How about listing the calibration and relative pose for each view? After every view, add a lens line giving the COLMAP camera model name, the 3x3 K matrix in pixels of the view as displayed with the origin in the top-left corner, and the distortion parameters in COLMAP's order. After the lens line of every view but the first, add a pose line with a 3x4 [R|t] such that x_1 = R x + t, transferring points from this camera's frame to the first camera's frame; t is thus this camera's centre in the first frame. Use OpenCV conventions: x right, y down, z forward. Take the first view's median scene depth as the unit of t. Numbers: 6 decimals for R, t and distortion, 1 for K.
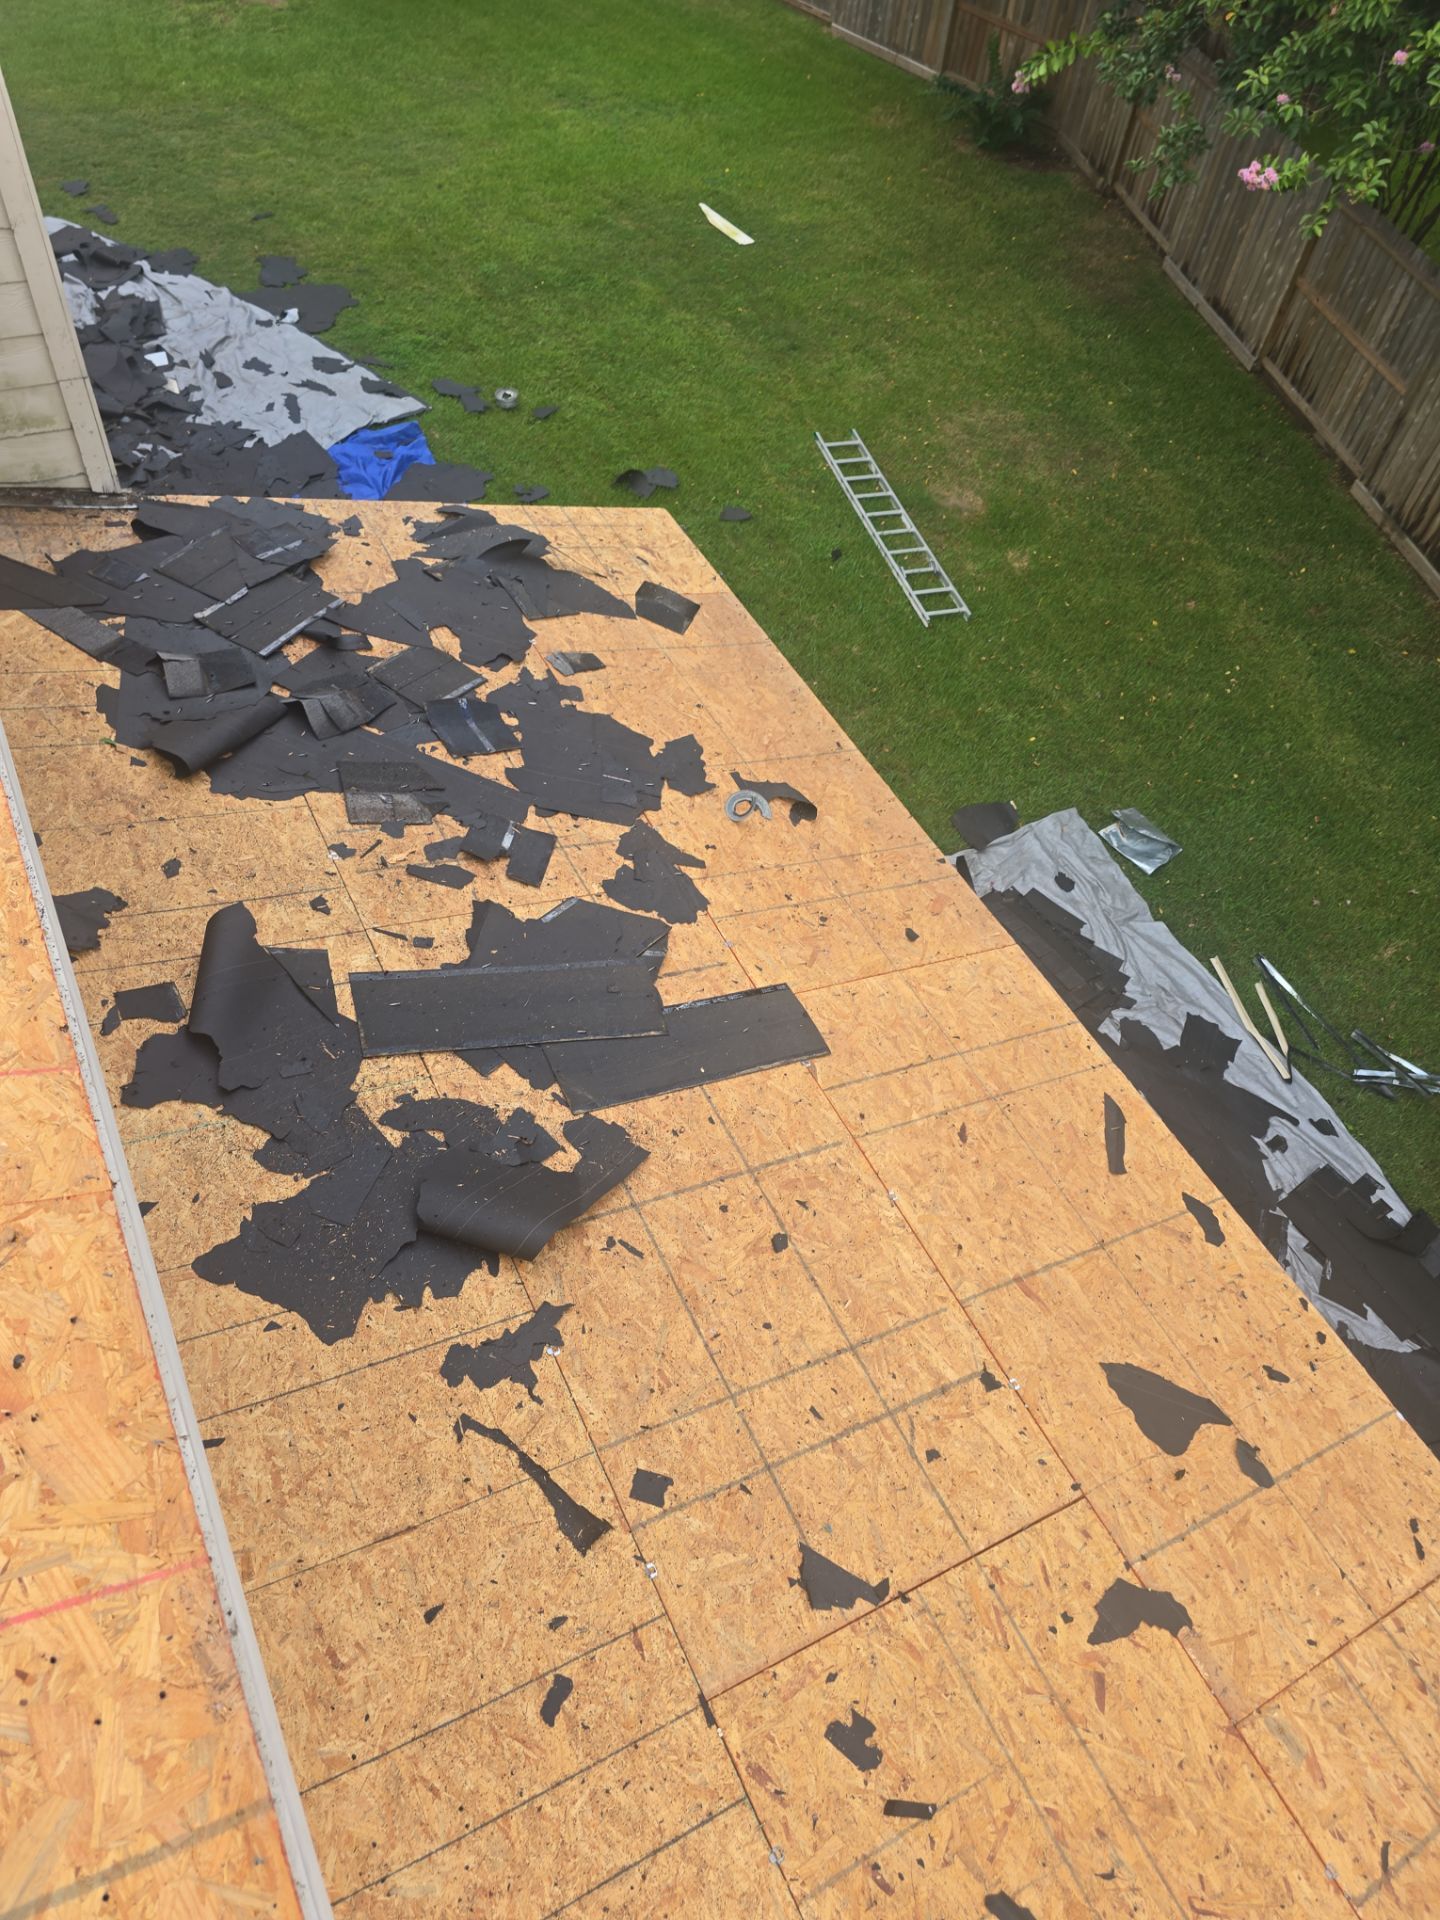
lens RADIAL K [[1312.0, 0, 720.5], [0, 1312.0, 966.2], [0, 0, 1]] dist [0.071939, -0.055920]
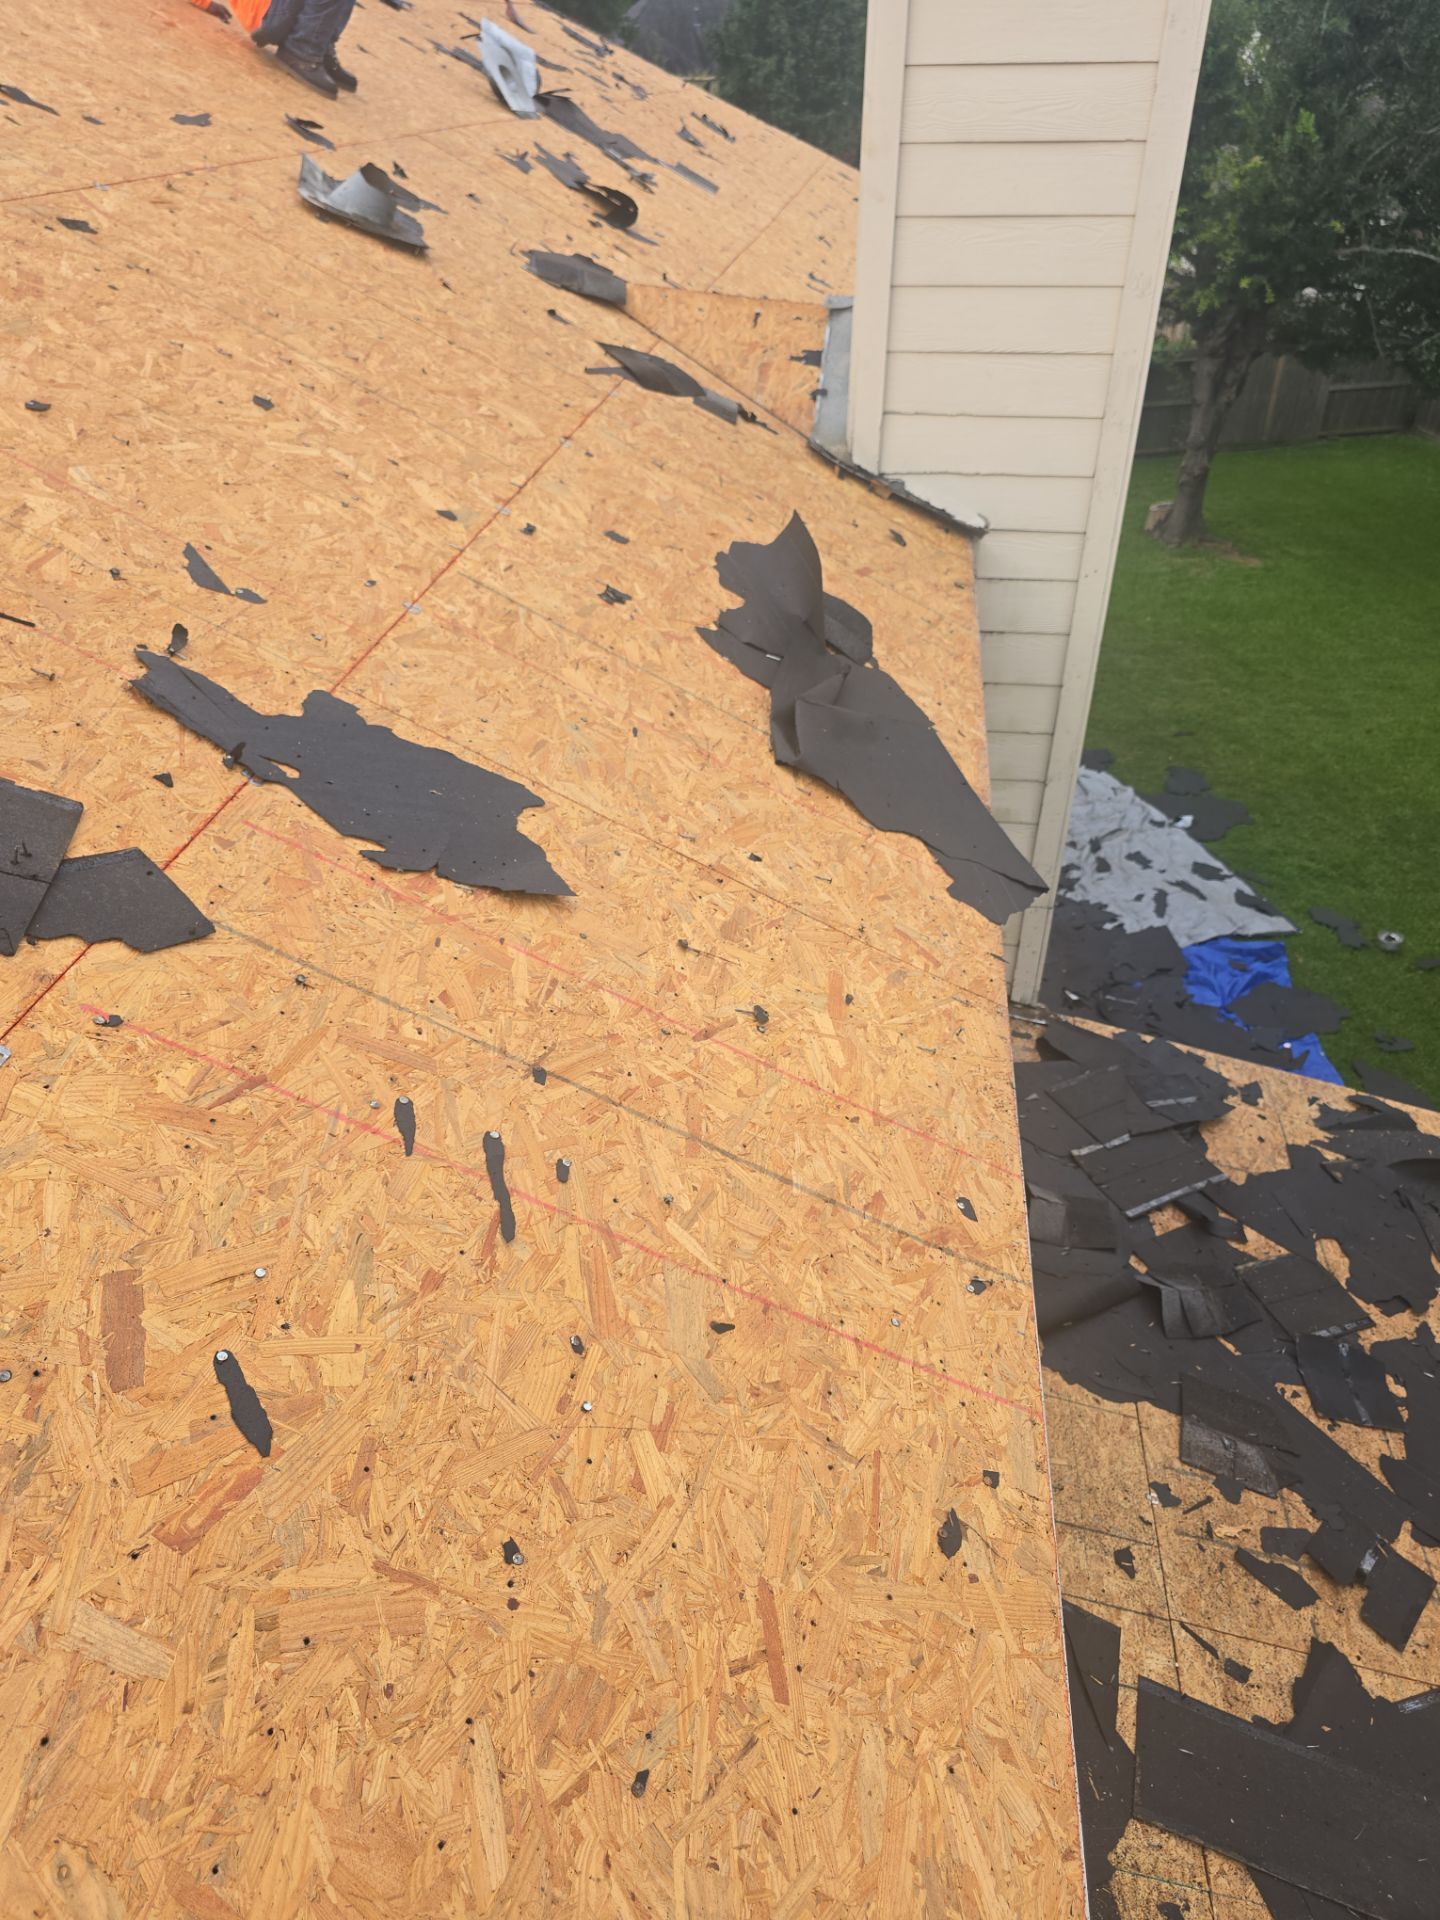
lens RADIAL K [[1312.0, 0, 713.1], [0, 1312.0, 960.2], [0, 0, 1]] dist [0.071939, -0.055920]
pose [[0.817112, 0.250306, -0.519302, -0.136274], [-0.398919, 0.895815, -0.195905, -0.090596], [0.416162, 0.367236, 0.831833, 0.049494]]
